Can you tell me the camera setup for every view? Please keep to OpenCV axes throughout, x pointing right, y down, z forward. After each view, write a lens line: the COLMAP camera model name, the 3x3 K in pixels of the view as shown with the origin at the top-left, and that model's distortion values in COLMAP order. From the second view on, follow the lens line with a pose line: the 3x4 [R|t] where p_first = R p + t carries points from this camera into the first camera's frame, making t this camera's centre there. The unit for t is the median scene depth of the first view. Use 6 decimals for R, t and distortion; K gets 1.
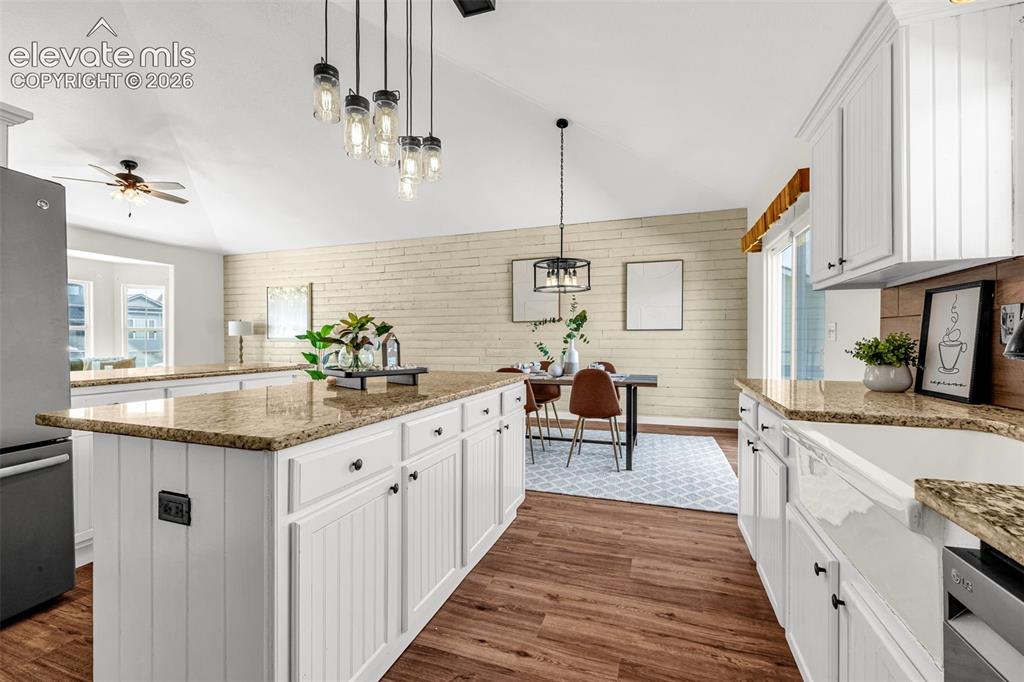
lens RADIAL K [[433.3, 0, 510.5], [0, 433.3, 344.8], [0, 0, 1]] dist [0.000313, 0.000032]
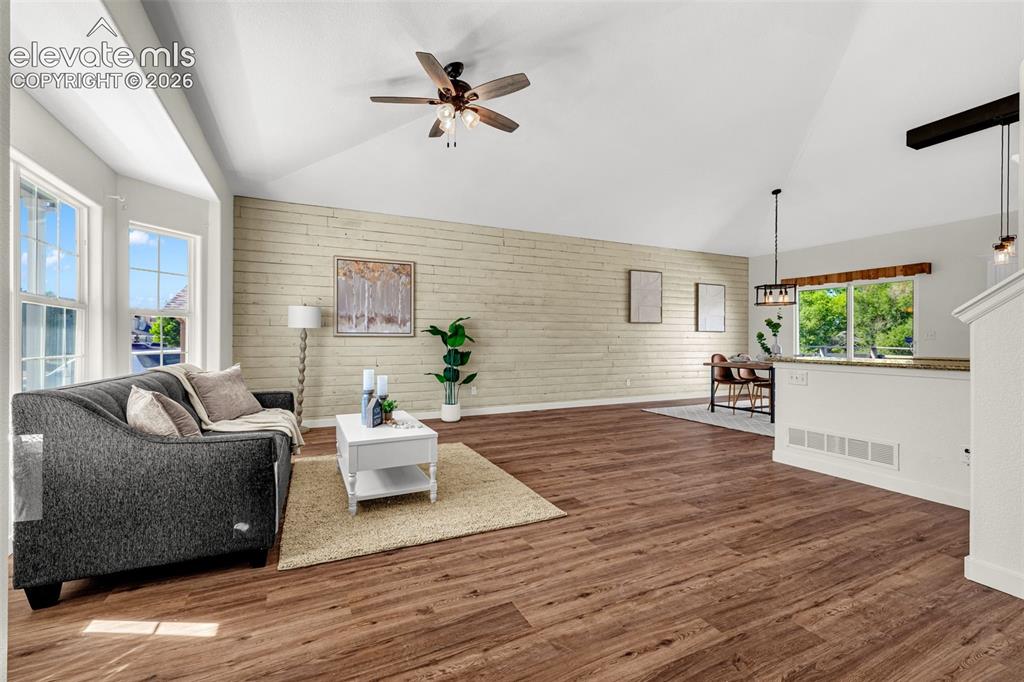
lens RADIAL K [[456.2, 0, 514.6], [0, 456.2, 339.6], [0, 0, 1]] dist [-0.001843, 0.000190]
pose [[0.707137, 0.005543, 0.707055, -1.044692], [0.000654, 0.999964, -0.008493, 0.003479], [-0.707076, 0.006468, 0.707108, 0.335607]]
